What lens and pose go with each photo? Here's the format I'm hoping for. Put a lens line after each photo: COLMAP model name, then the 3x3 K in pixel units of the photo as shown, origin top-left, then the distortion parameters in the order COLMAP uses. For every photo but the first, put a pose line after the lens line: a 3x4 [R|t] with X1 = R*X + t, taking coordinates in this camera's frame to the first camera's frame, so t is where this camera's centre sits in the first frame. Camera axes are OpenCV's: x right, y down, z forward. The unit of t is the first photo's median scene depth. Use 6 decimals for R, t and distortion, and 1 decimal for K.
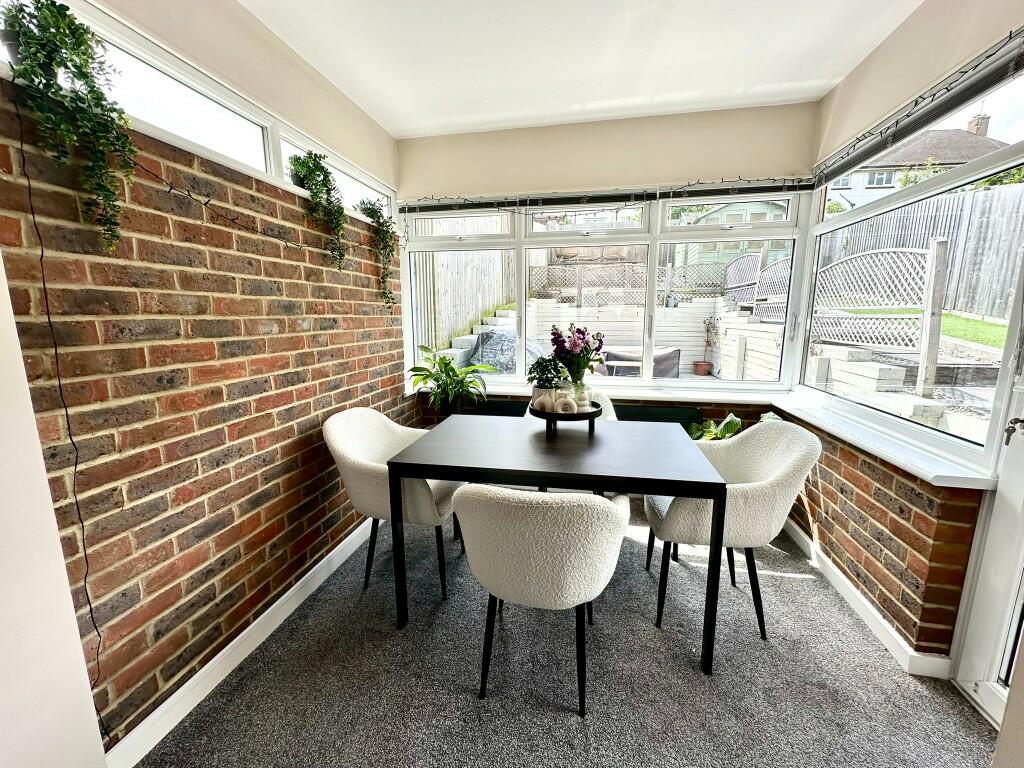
lens RADIAL K [[410.1, 0, 507.1], [0, 410.1, 386.4], [0, 0, 1]] dist [-0.000765, 0.000073]
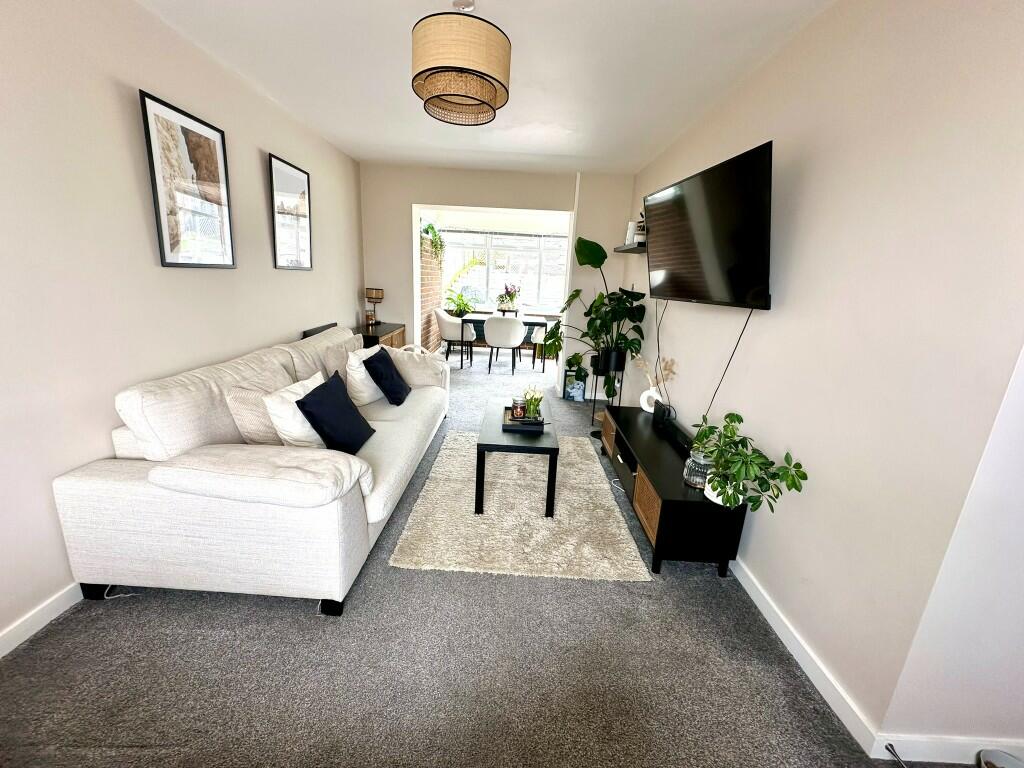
lens RADIAL K [[410.1, 0, 512.9], [0, 410.1, 382.1], [0, 0, 1]] dist [-0.000765, 0.000073]
pose [[0.979094, 0.014099, 0.202918, -0.629827], [-0.030584, 0.996458, 0.078335, 0.489314], [-0.201095, -0.082903, 0.976057, -2.978549]]
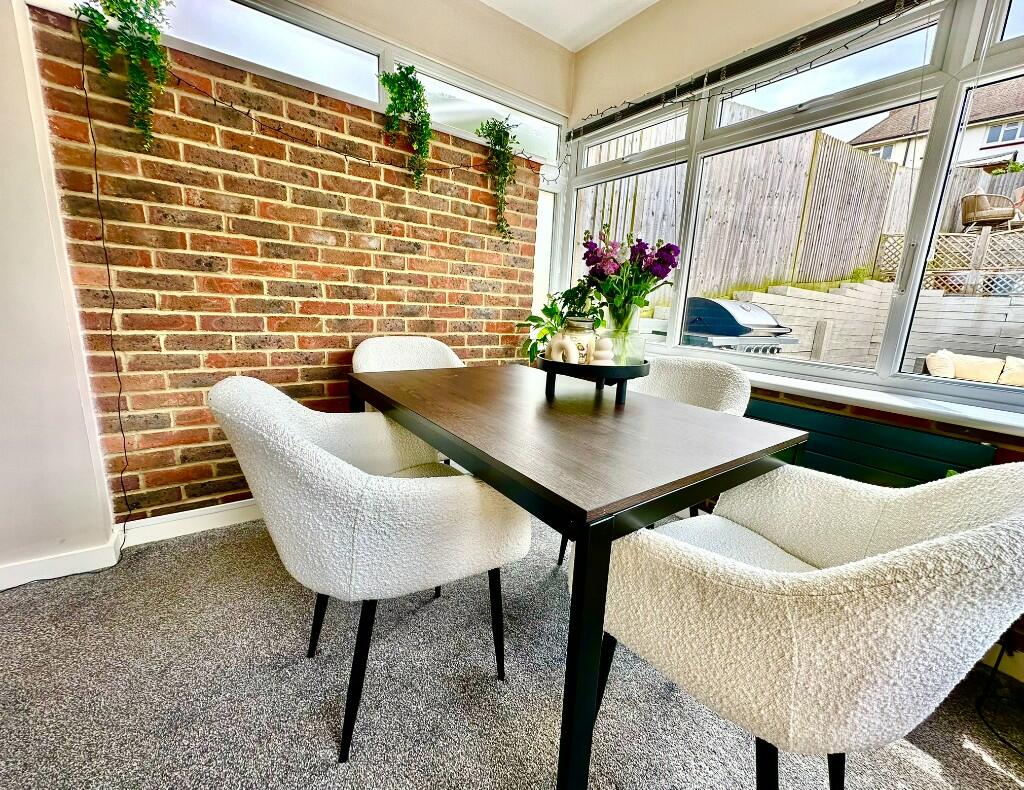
lens RADIAL K [[419.1, 0, 513.3], [0, 419.1, 393.4], [0, 0, 1]] dist [-0.000640, 0.000007]
pose [[0.743005, 0.187599, -0.642456, 0.649862], [-0.172840, 0.981135, 0.086603, 0.085387], [0.646583, 0.046696, 0.761413, 0.555569]]
